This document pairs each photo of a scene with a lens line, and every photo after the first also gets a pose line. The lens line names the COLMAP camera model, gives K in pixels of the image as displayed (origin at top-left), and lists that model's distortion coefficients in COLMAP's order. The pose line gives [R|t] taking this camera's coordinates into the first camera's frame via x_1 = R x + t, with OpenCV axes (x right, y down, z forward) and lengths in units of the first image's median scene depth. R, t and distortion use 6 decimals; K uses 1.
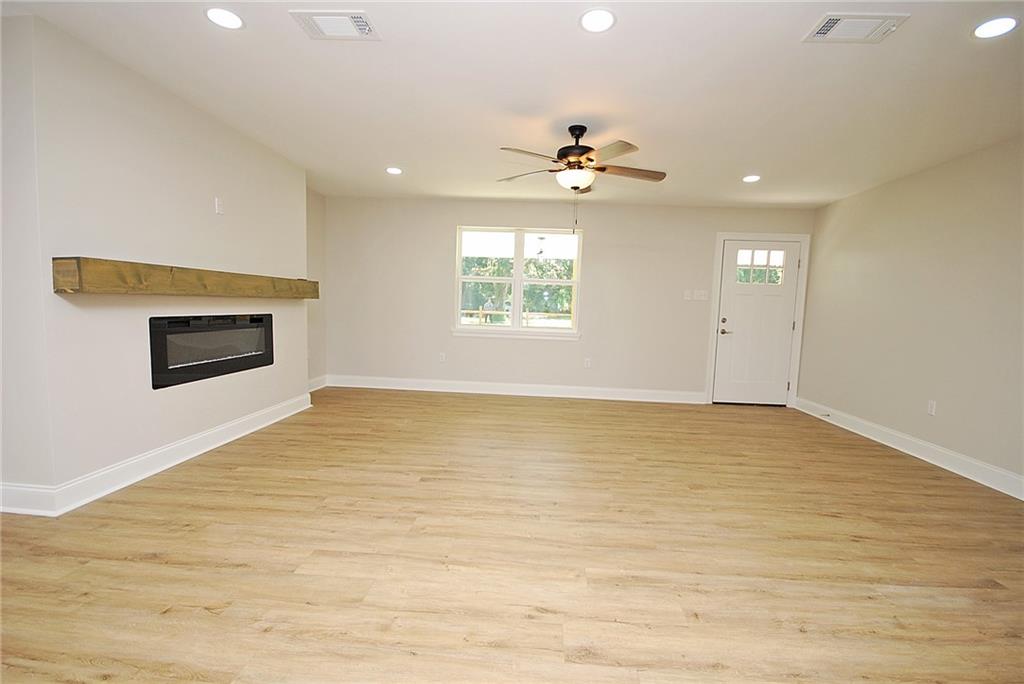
lens RADIAL K [[445.0, 0, 523.9], [0, 445.0, 342.5], [0, 0, 1]] dist [0.002592, -0.007928]
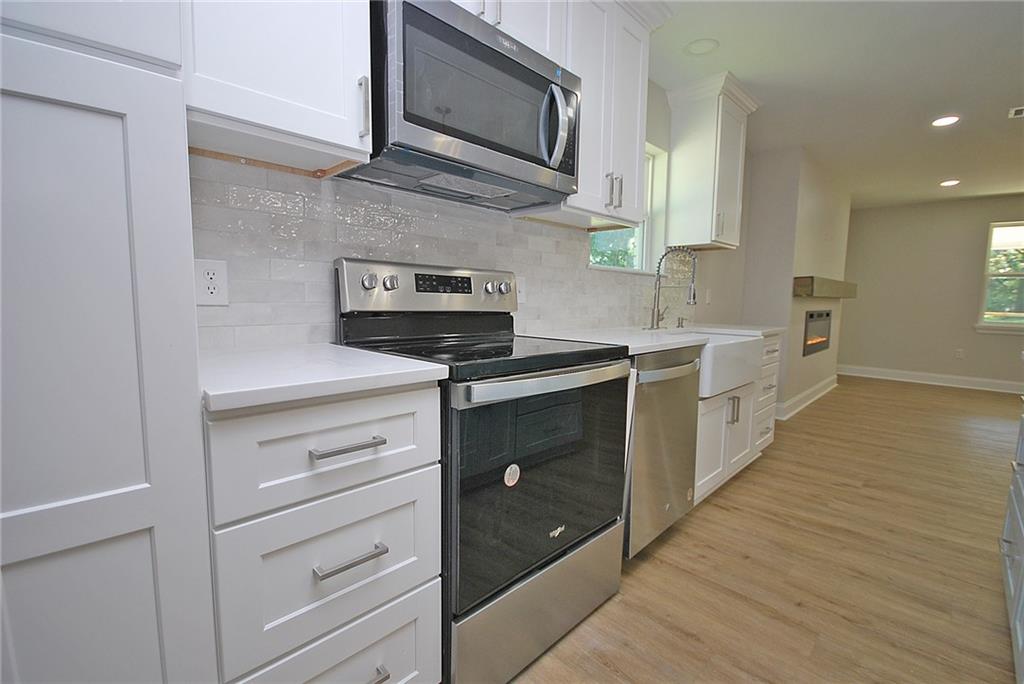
lens RADIAL K [[445.0, 0, 523.9], [0, 445.0, 342.5], [0, 0, 1]] dist [0.002592, -0.007928]
pose [[0.747103, 0.045183, -0.663171, -0.460975], [-0.046429, 0.998798, 0.015745, 0.066243], [0.663085, 0.019027, 0.748302, -0.745981]]
